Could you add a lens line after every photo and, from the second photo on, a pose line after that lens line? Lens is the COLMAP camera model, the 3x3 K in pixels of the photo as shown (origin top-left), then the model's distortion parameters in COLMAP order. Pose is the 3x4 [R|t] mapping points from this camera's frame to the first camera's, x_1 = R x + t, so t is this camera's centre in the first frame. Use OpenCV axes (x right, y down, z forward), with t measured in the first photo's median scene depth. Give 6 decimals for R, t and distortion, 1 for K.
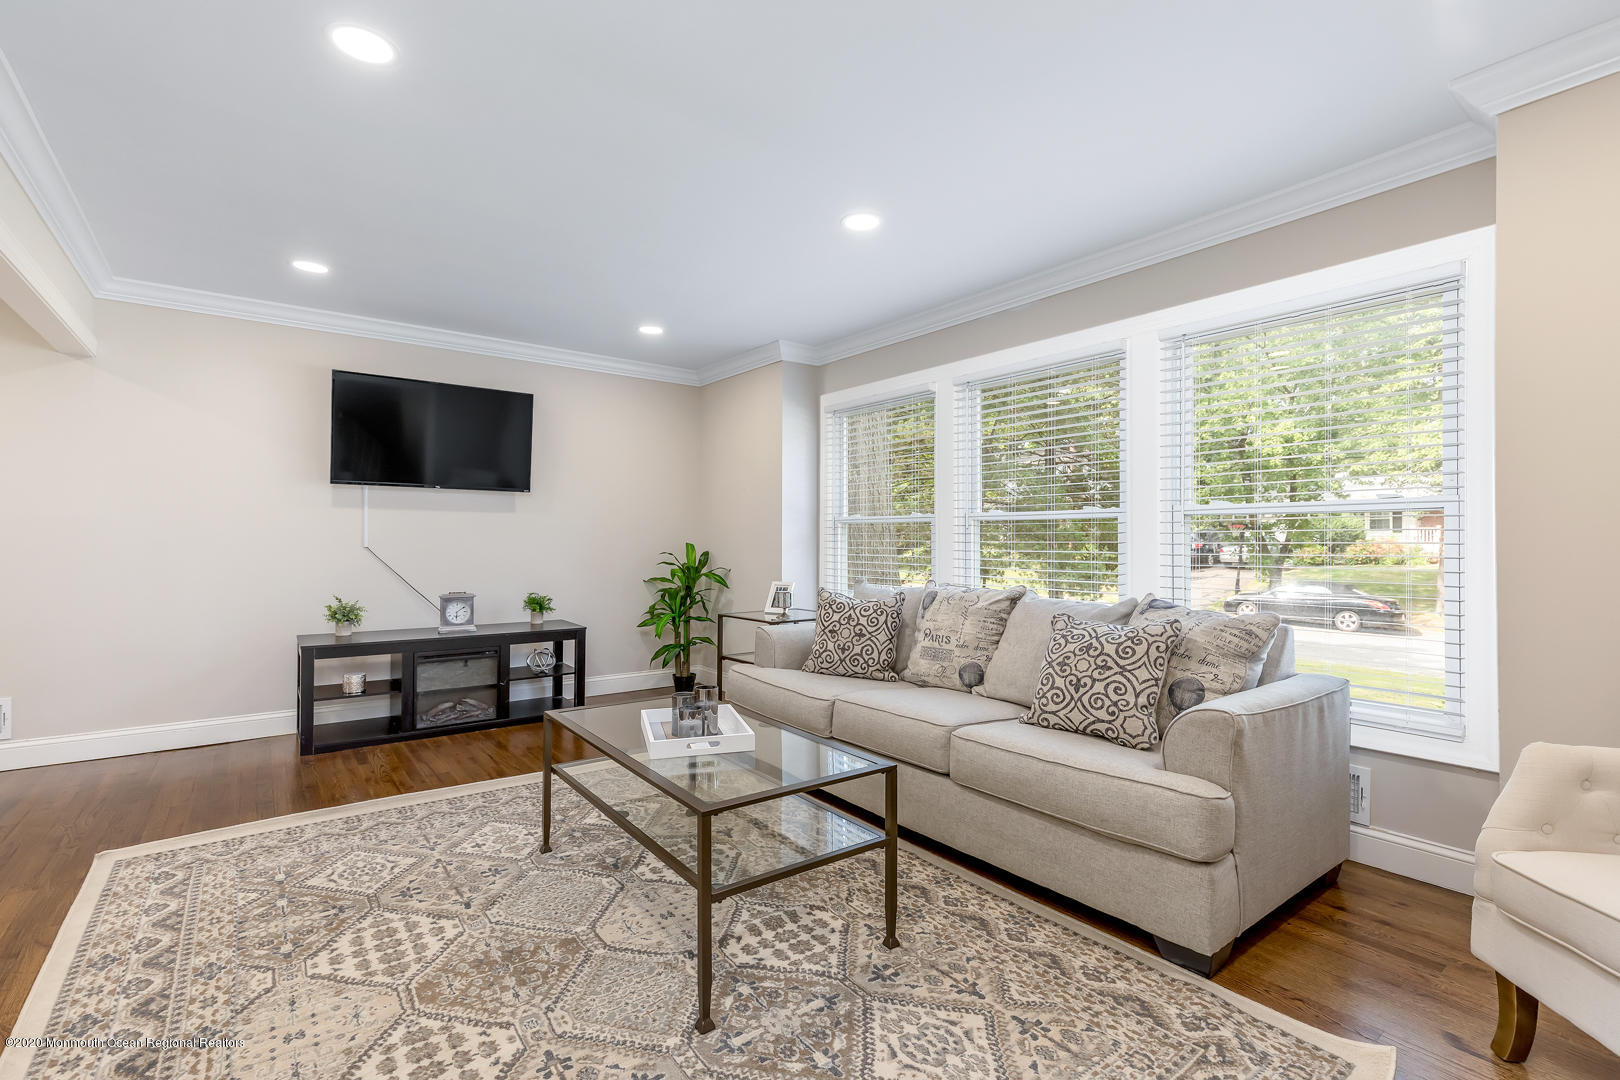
lens RADIAL K [[738.8, 0, 813.2], [0, 738.8, 497.2], [0, 0, 1]] dist [0.002202, -0.000797]
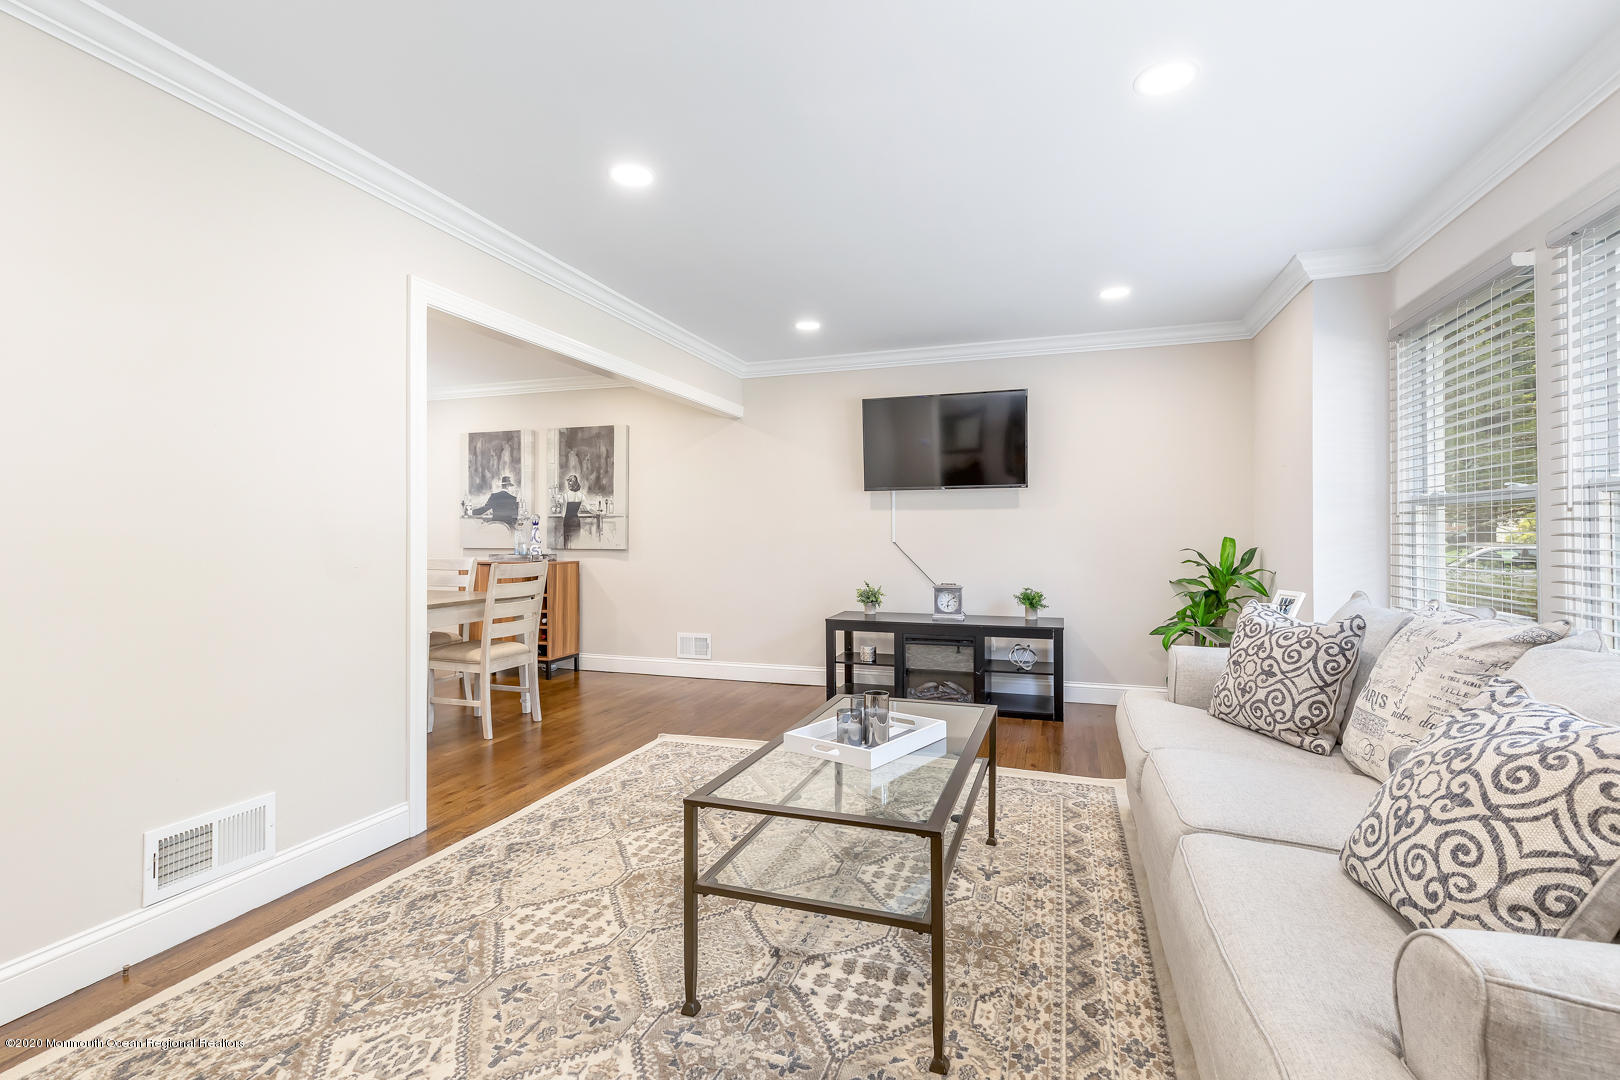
lens RADIAL K [[738.8, 0, 816.8], [0, 738.8, 515.8], [0, 0, 1]] dist [0.002202, -0.000797]
pose [[0.565588, -0.028023, -0.824212, 0.557976], [0.052419, 0.998623, 0.002018, 0.029044], [0.823020, -0.044346, 0.566278, 0.409658]]
